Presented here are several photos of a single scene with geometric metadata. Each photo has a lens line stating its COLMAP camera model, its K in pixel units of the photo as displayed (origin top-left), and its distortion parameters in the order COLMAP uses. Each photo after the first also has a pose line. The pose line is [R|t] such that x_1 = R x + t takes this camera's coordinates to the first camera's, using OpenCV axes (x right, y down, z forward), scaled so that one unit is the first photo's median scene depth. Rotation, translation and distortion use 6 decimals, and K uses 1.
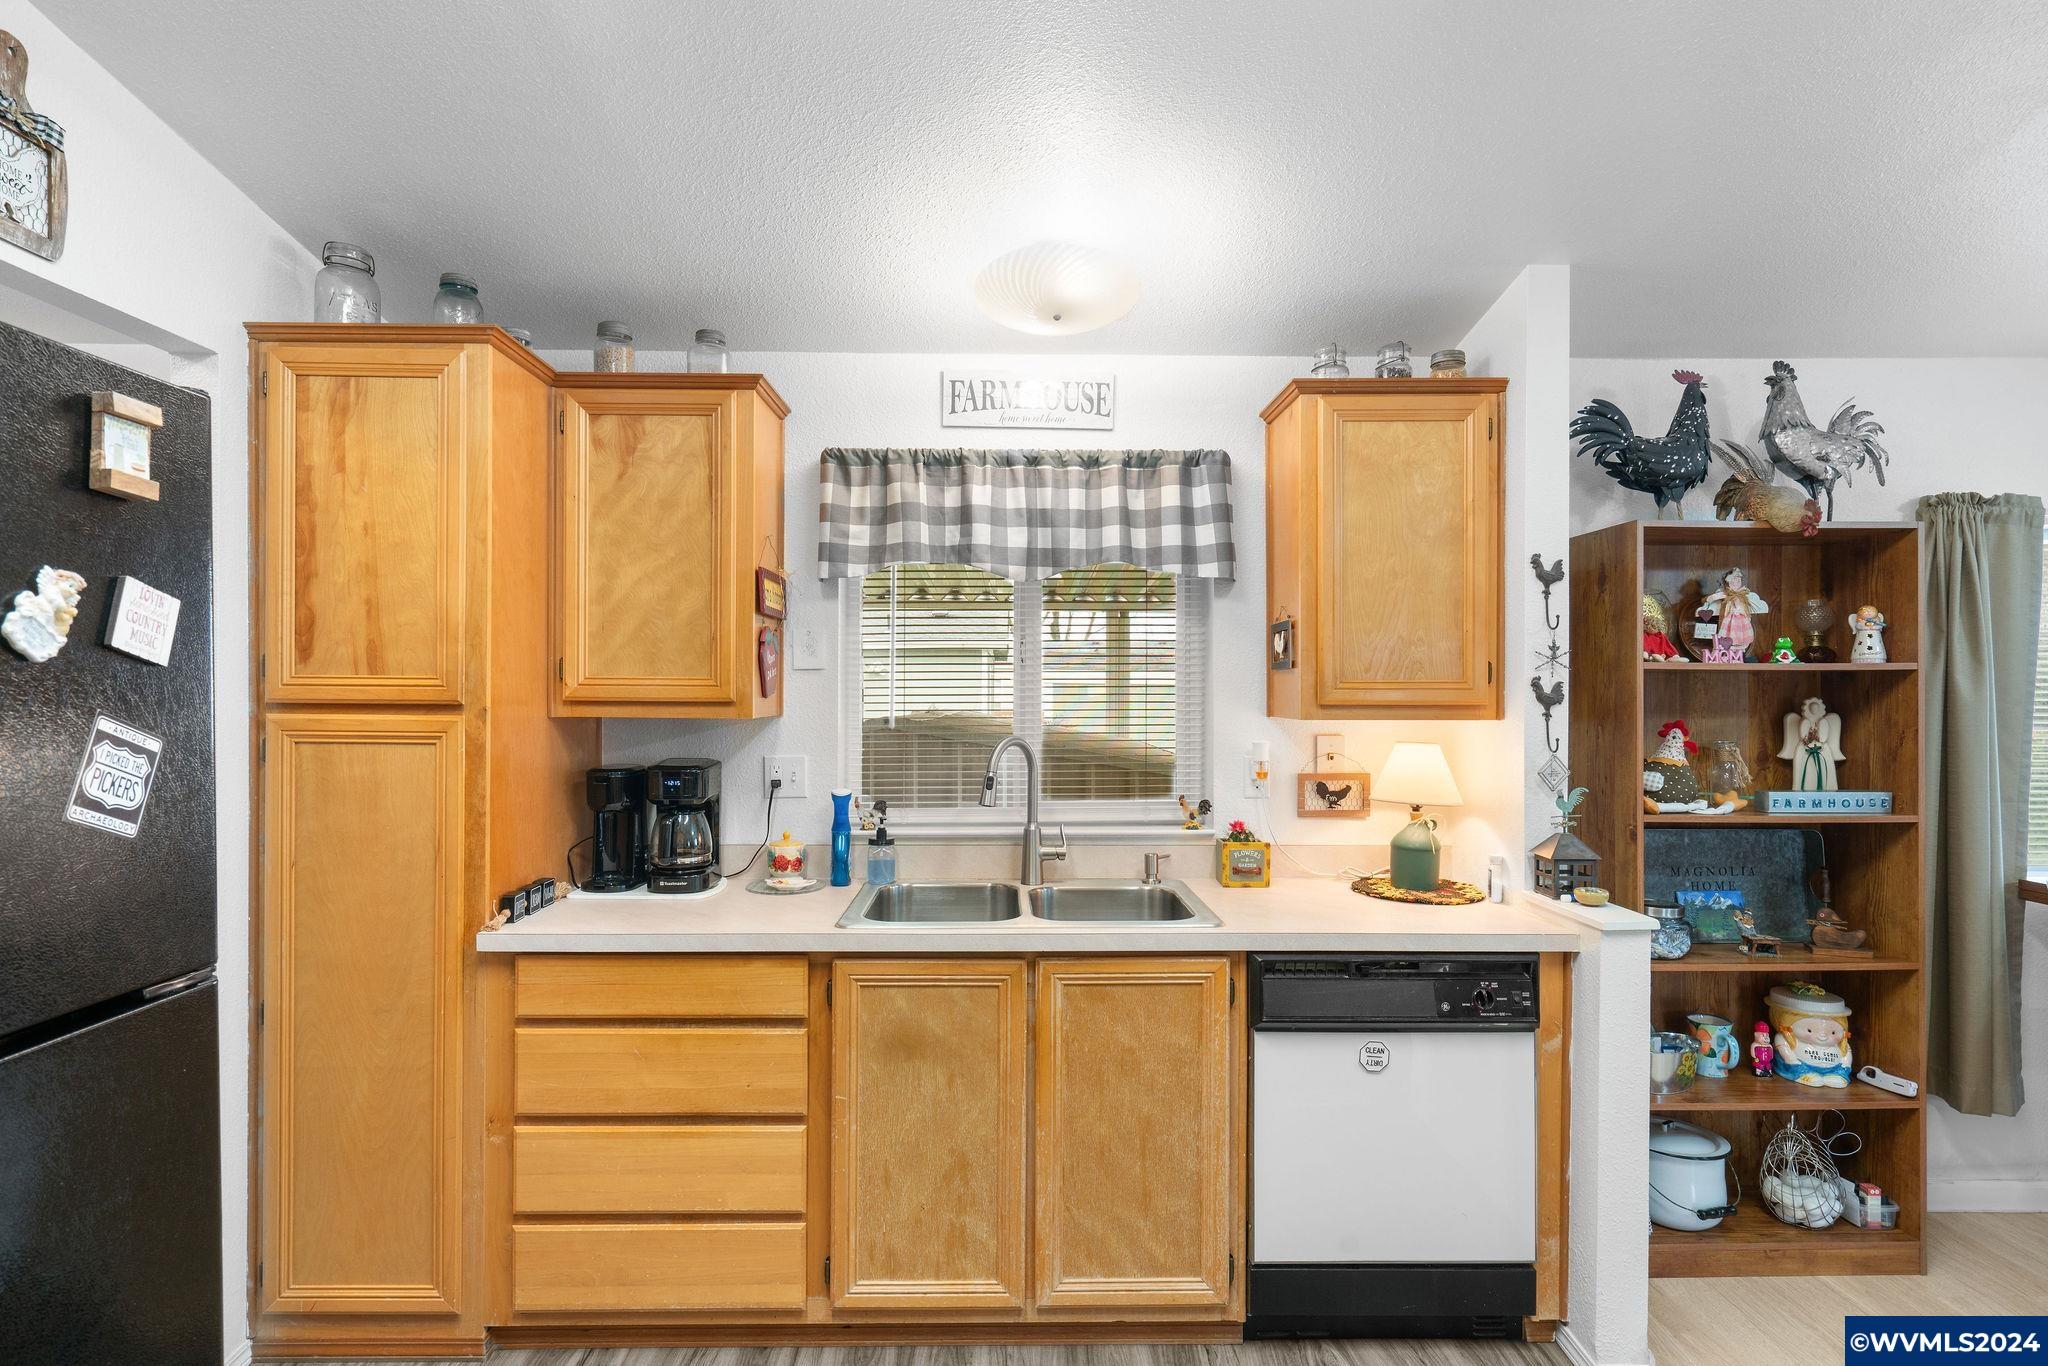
lens RADIAL K [[1047.0, 0, 1016.0], [0, 1047.0, 693.9], [0, 0, 1]] dist [-0.000307, 0.003847]
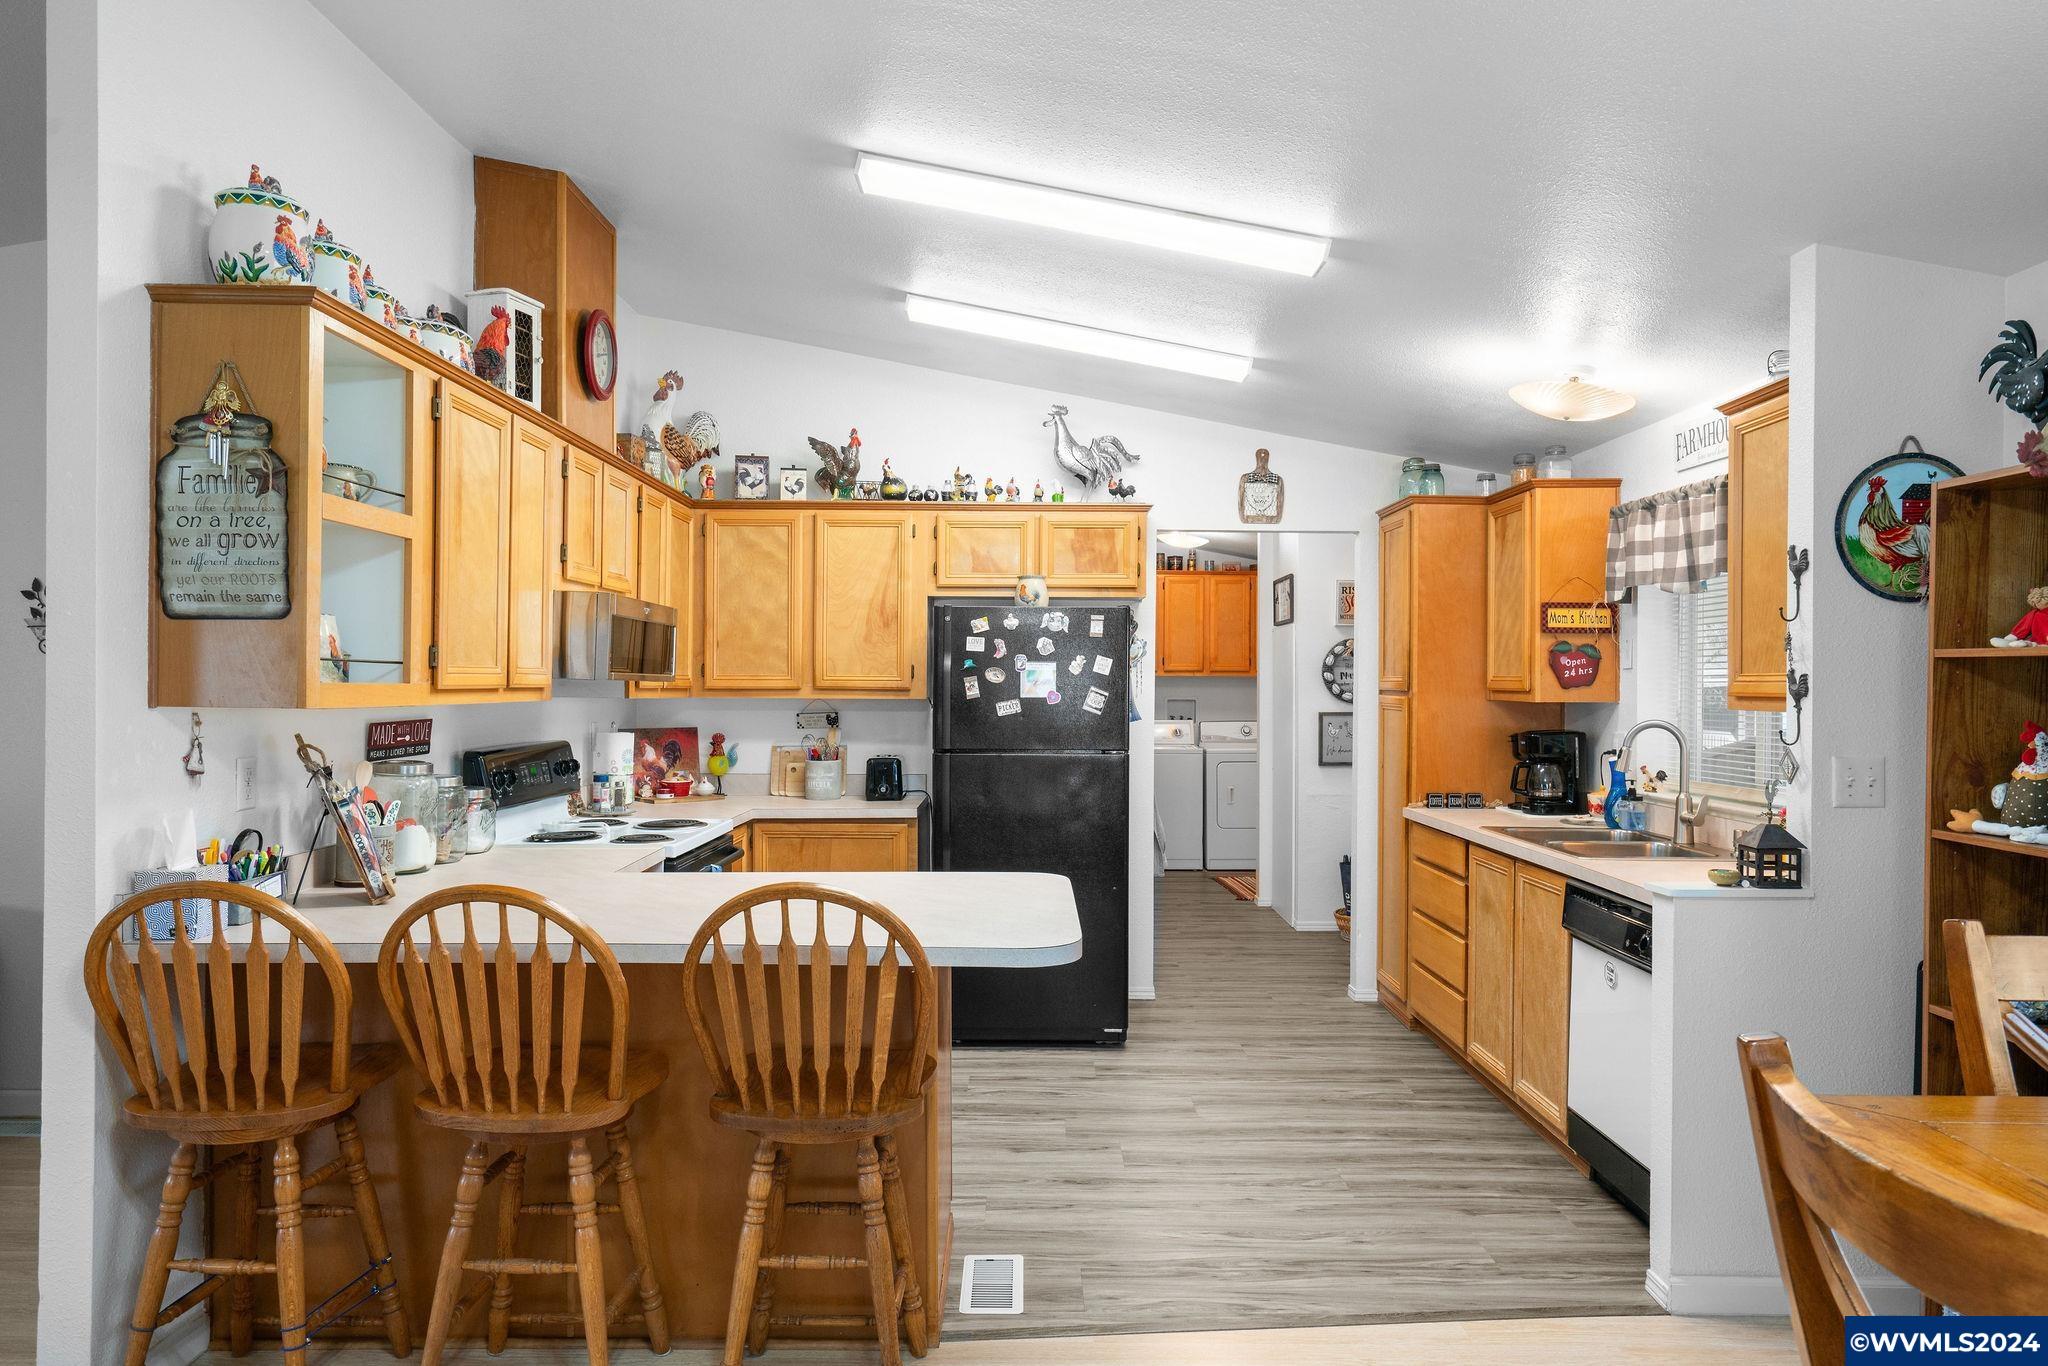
lens RADIAL K [[1312.9, 0, 1018.7], [0, 1312.9, 690.7], [0, 0, 1]] dist [0.026972, 0.000209]
pose [[-0.026363, 0.003766, -0.999645, 1.575216], [-0.010352, 0.999938, 0.004040, 0.006549], [0.999599, 0.010454, -0.026323, 0.269356]]
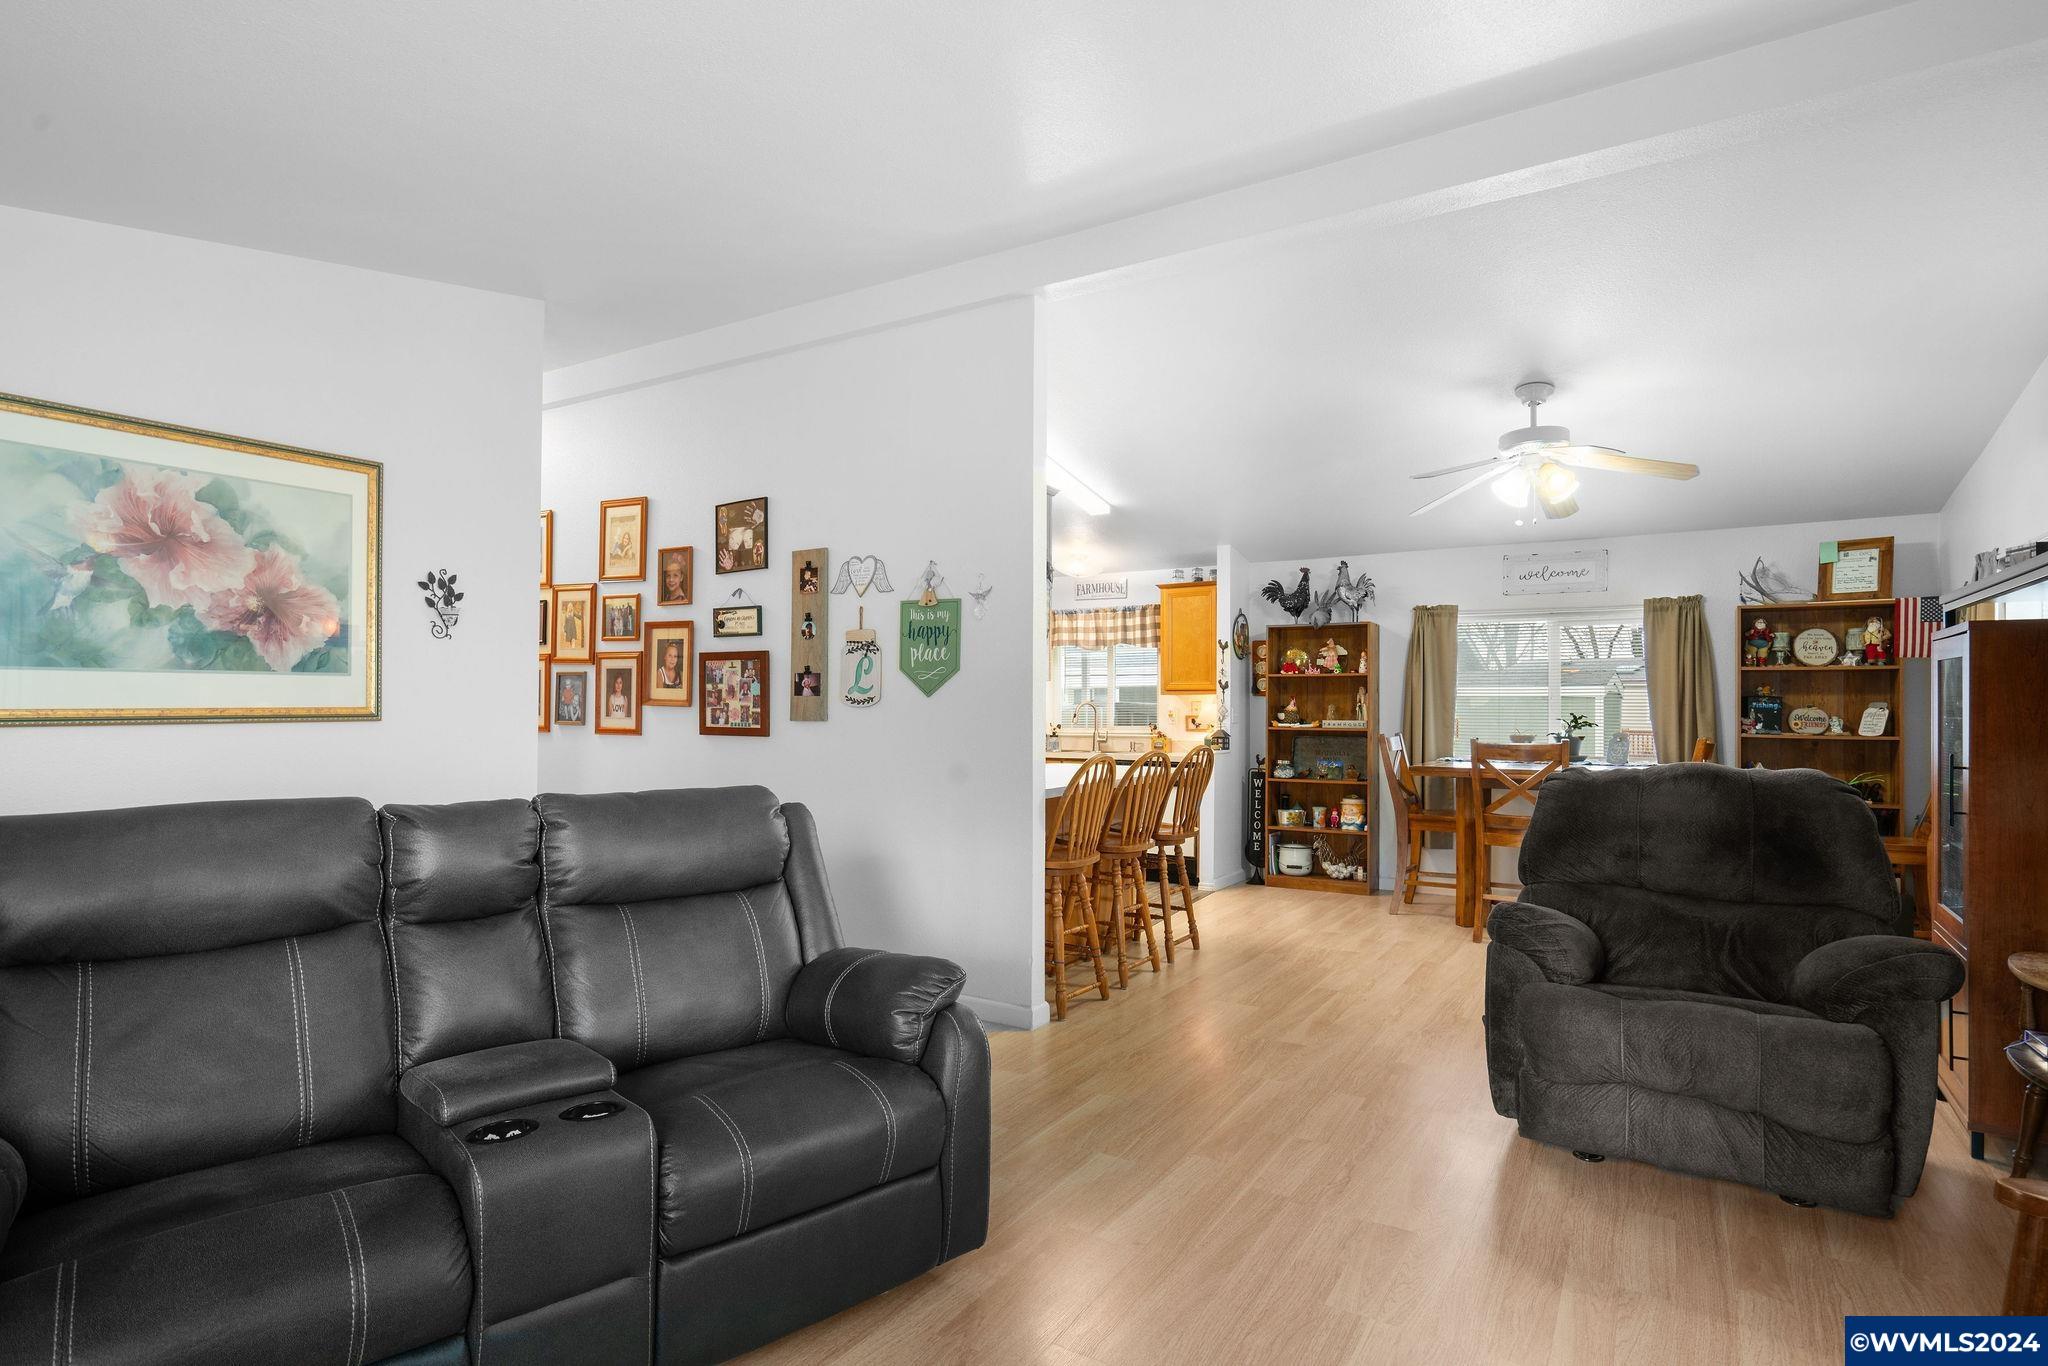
lens RADIAL K [[1047.0, 0, 1014.8], [0, 1047.0, 693.1], [0, 0, 1]] dist [-0.000307, 0.003847]
pose [[0.841663, -0.007230, -0.539954, 1.463598], [-0.005356, 0.999749, -0.021734, 0.082648], [0.539976, 0.021185, 0.841414, -1.691356]]
